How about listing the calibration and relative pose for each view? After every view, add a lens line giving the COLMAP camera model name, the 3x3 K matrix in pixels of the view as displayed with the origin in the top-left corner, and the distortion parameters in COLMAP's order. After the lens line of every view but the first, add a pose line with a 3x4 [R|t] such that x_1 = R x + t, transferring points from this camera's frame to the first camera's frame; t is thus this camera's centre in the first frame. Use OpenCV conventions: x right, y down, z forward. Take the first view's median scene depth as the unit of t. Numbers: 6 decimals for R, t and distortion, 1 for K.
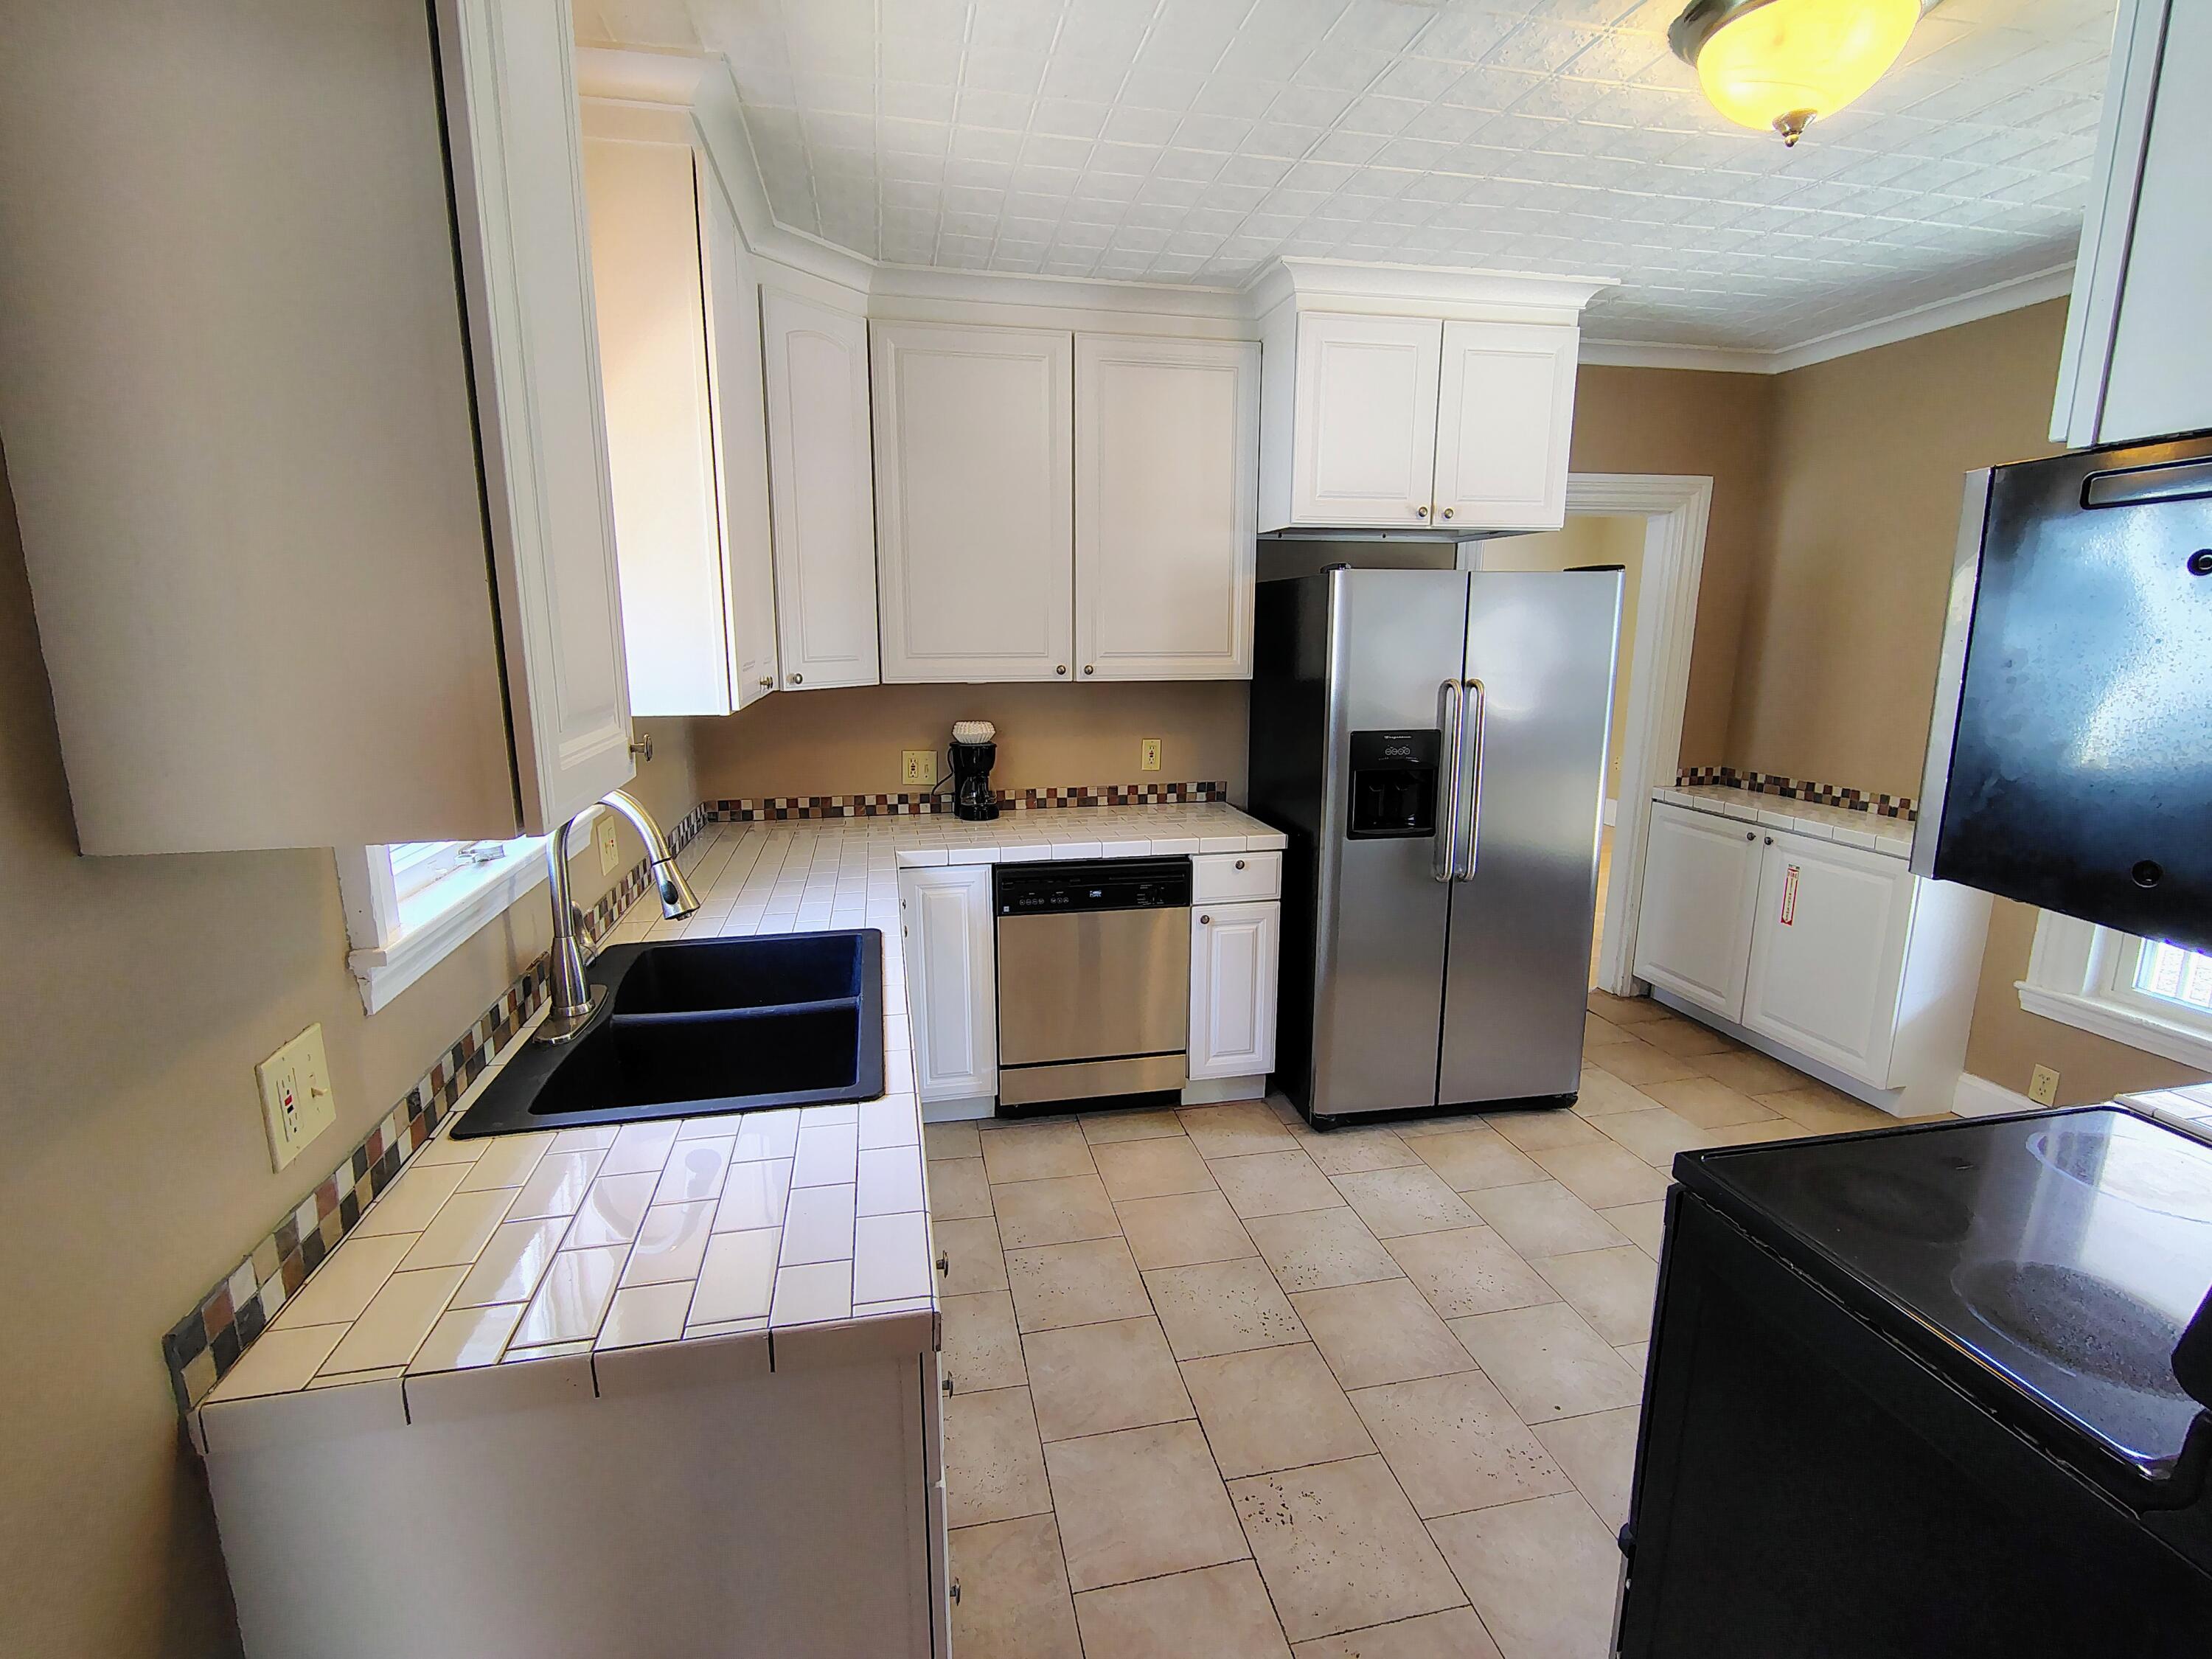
lens RADIAL K [[1031.8, 0, 1102.6], [0, 1031.8, 828.0], [0, 0, 1]] dist [-0.008573, 0.008964]
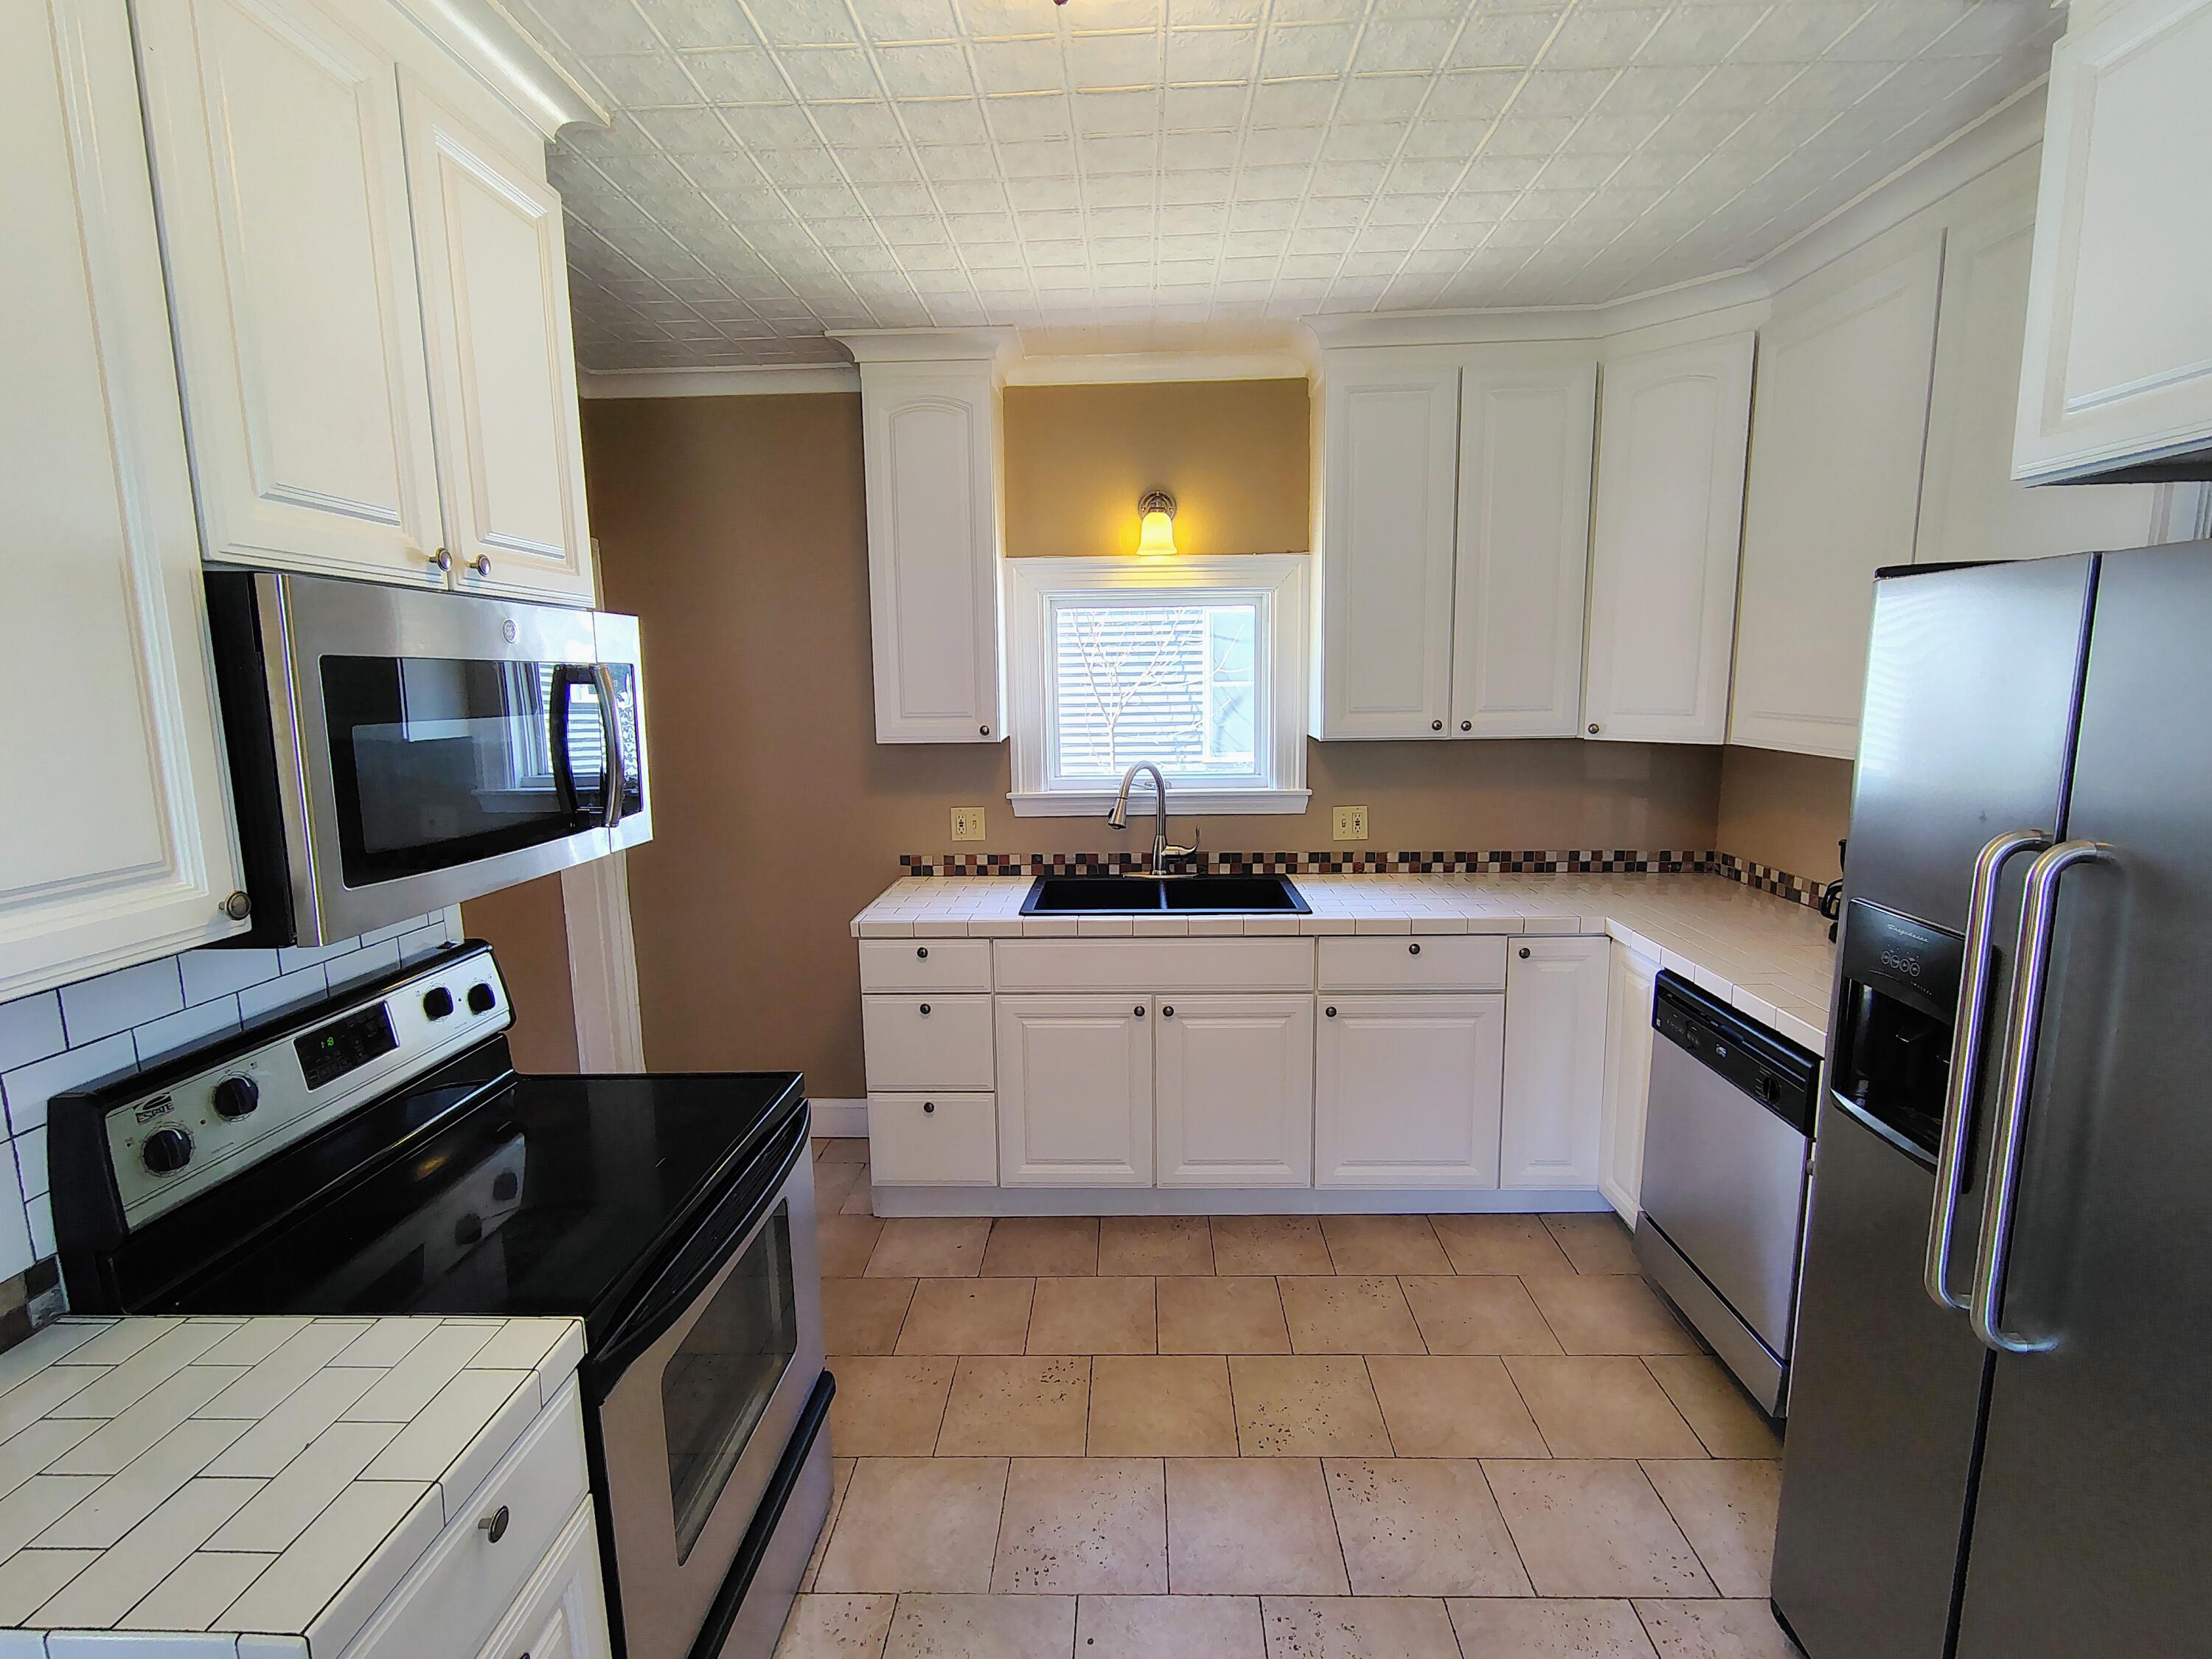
lens RADIAL K [[1029.2, 0, 1106.0], [0, 1029.2, 829.5], [0, 0, 1]] dist [-0.011739, 0.006196]
pose [[-0.240398, 0.154210, -0.958347, 0.771139], [-0.173012, 0.964683, 0.198629, -0.156401], [0.955131, 0.213555, -0.205228, 0.714160]]
